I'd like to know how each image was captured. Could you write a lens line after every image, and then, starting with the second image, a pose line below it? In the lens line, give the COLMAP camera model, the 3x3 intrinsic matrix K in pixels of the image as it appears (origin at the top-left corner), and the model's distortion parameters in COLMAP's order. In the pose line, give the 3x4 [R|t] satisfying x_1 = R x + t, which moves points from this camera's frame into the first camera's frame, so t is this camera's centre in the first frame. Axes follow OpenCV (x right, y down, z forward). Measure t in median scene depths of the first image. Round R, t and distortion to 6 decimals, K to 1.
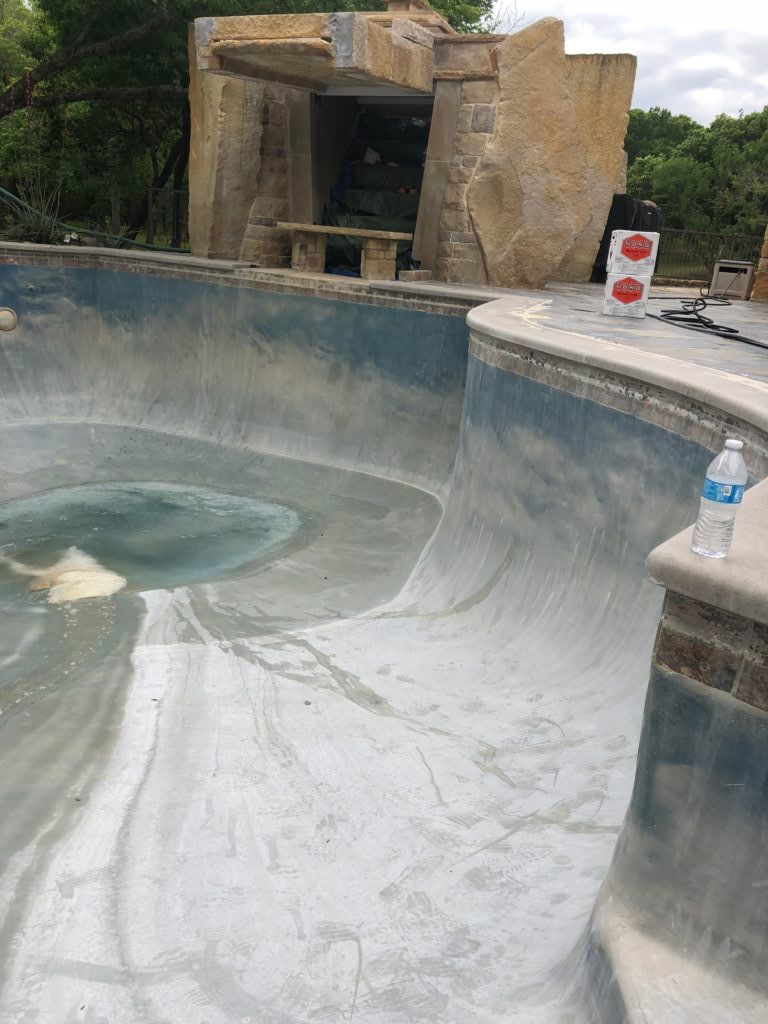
lens RADIAL K [[831.8, 0, 351.2], [0, 831.8, 506.7], [0, 0, 1]] dist [0.056449, -0.044445]
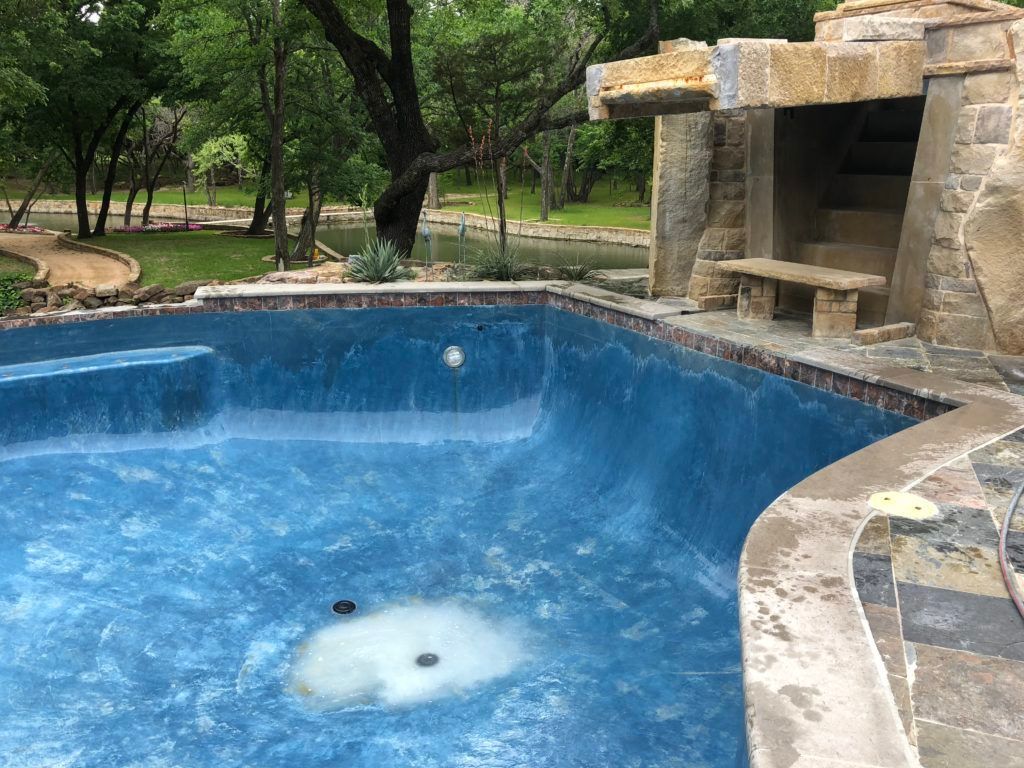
lens RADIAL K [[827.7, 0, 513.3], [0, 827.7, 381.3], [0, 0, 1]] dist [0.031379, -0.036984]
pose [[0.836416, 0.065588, -0.544157, 0.151262], [-0.099513, 0.994486, -0.033093, -0.131112], [0.538986, 0.081830, 0.838330, 0.155576]]
